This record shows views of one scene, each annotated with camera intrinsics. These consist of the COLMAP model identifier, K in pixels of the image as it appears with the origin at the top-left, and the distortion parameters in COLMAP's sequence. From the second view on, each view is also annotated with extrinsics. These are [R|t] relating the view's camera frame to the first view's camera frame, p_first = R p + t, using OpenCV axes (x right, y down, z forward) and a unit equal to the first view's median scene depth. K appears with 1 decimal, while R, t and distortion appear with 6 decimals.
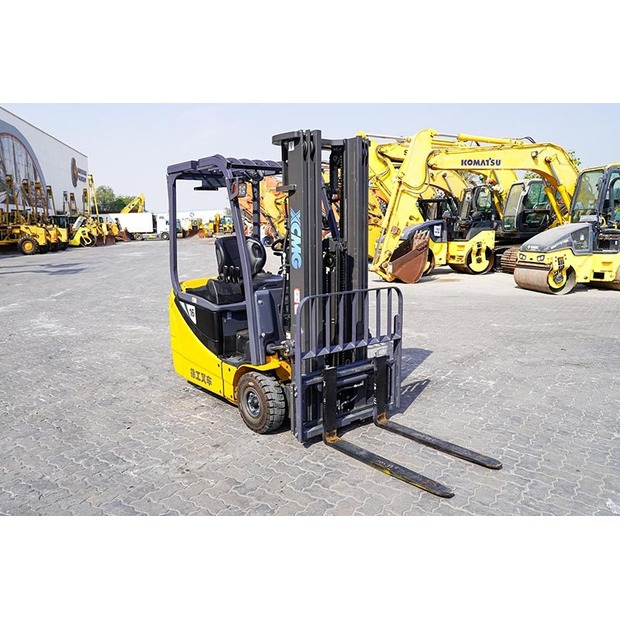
lens RADIAL K [[580.8, 0, 310.0], [0, 580.8, 310.0], [0, 0, 1]] dist [-0.013451, 0.001704]
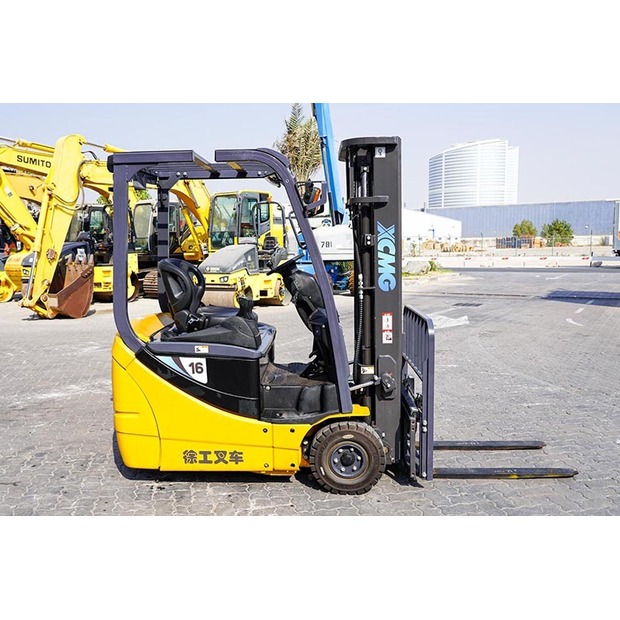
lens RADIAL K [[634.7, 0, 287.7], [0, 634.7, 312.9], [0, 0, 1]] dist [-0.022449, -0.008606]
pose [[0.602441, -0.084116, 0.793718, -0.412074], [0.122041, 0.992446, 0.012546, -0.032197], [-0.788778, 0.089308, 0.608156, 0.251604]]
